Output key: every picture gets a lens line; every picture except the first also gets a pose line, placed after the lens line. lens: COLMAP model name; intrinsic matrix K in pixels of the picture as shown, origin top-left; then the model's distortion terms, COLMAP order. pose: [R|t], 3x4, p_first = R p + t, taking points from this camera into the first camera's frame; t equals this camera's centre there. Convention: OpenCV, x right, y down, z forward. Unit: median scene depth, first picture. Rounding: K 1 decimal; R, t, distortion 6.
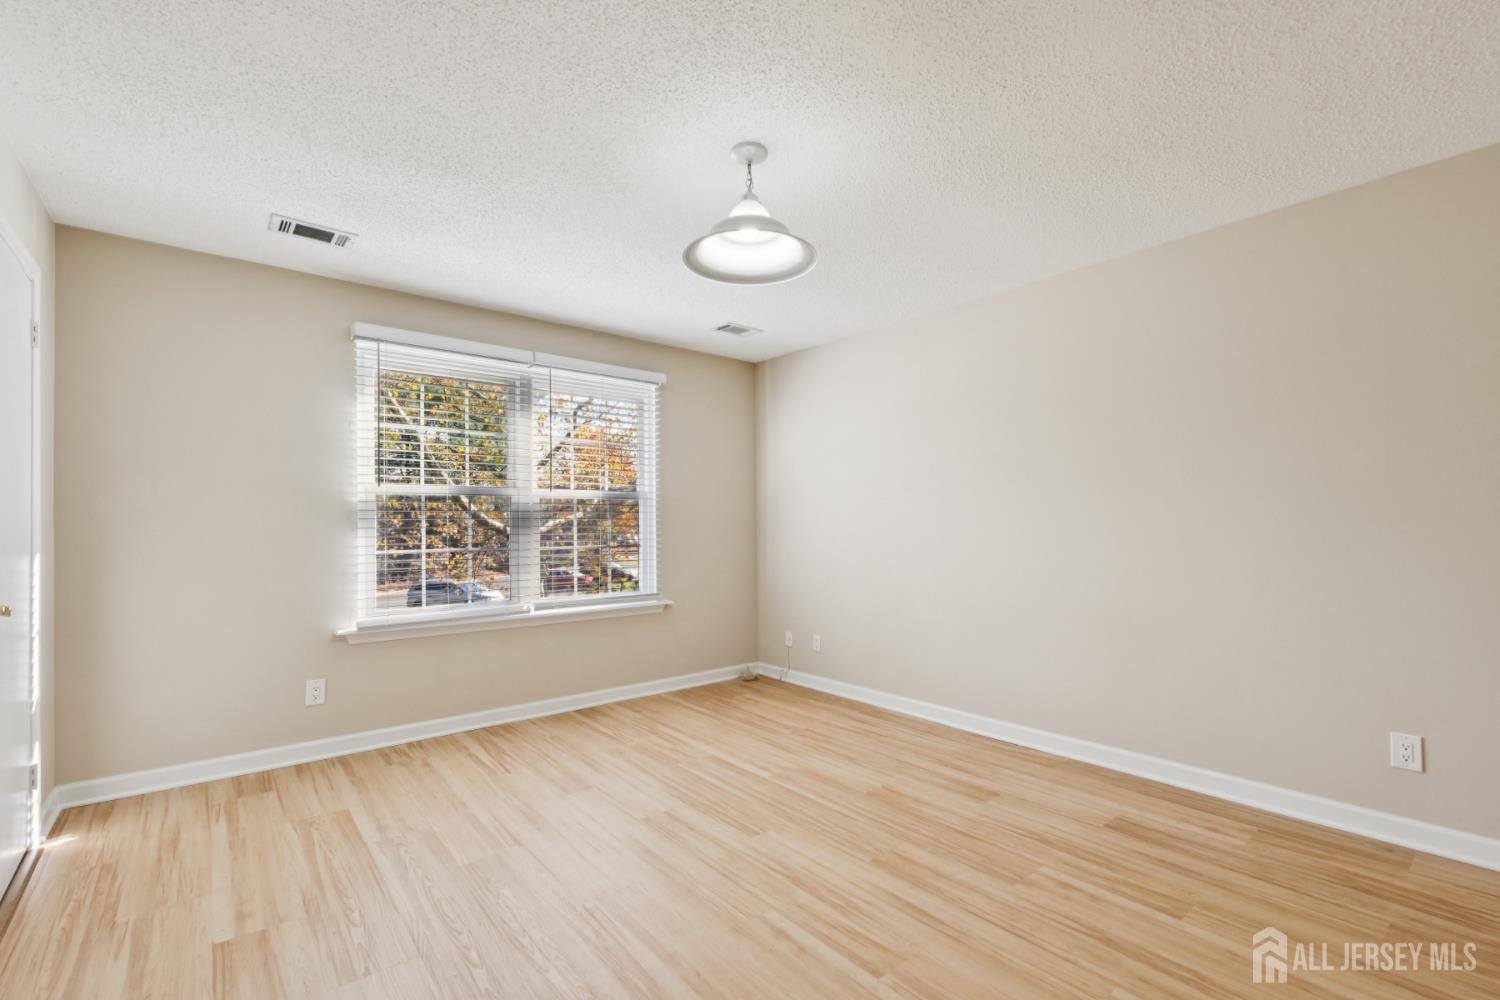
lens RADIAL K [[665.7, 0, 753.8], [0, 665.7, 525.4], [0, 0, 1]] dist [0.000806, 0.000251]
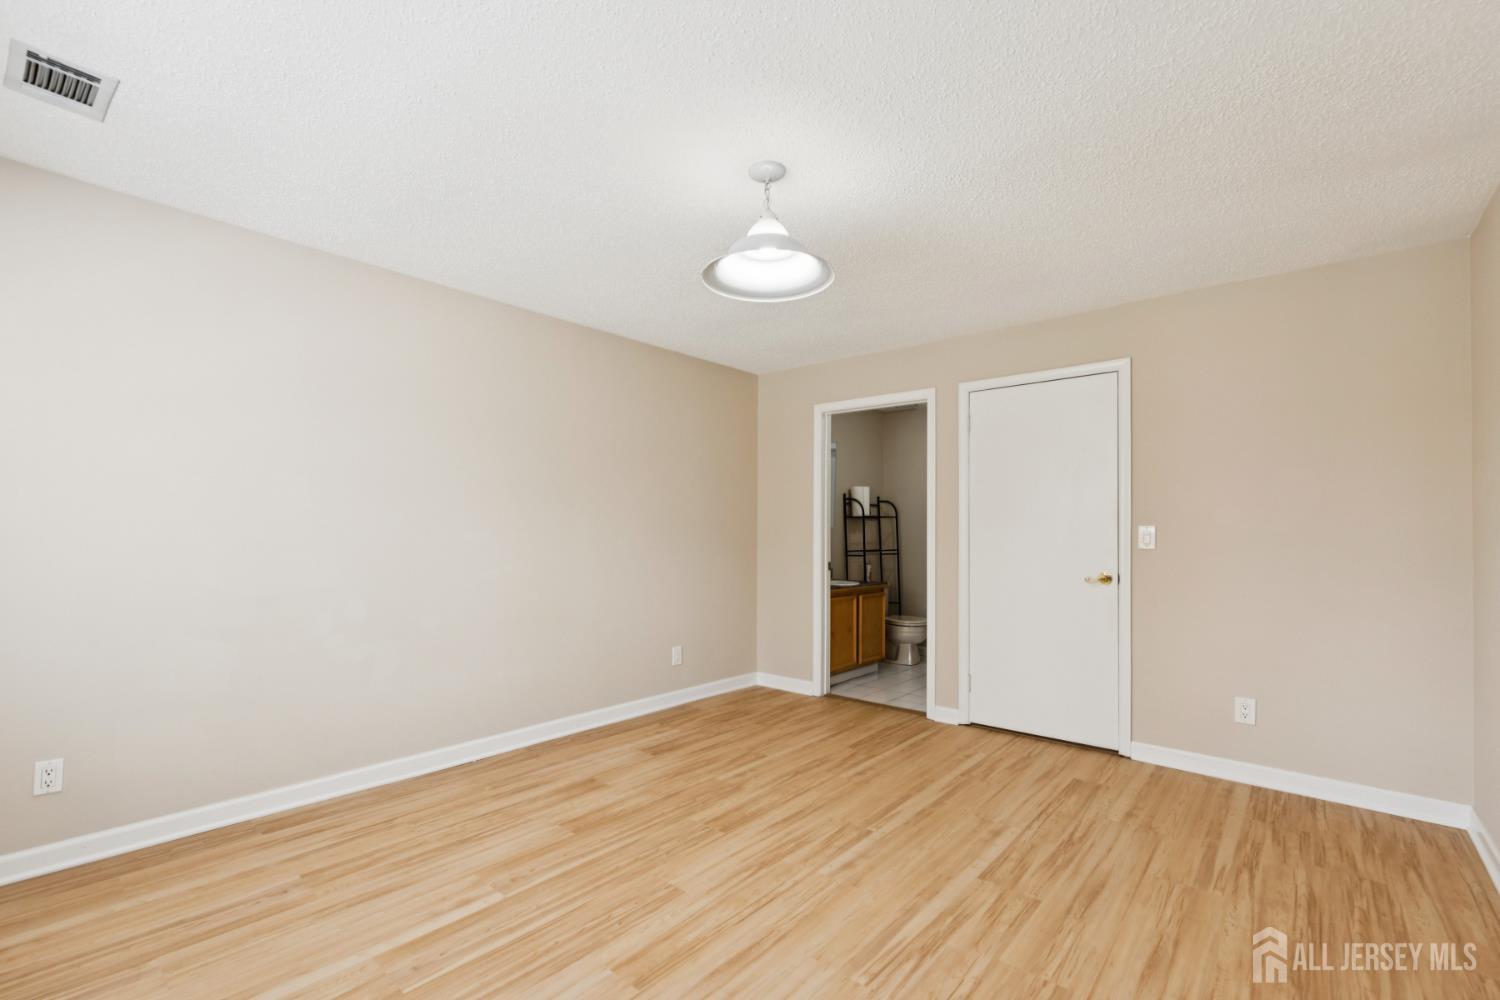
lens RADIAL K [[665.7, 0, 753.8], [0, 665.7, 525.4], [0, 0, 1]] dist [0.000806, 0.000251]
pose [[-0.178176, 0.015461, 0.983877, -0.833145], [-0.001225, 0.999872, -0.015934, -0.000657], [-0.983998, -0.004044, -0.178135, 1.003120]]
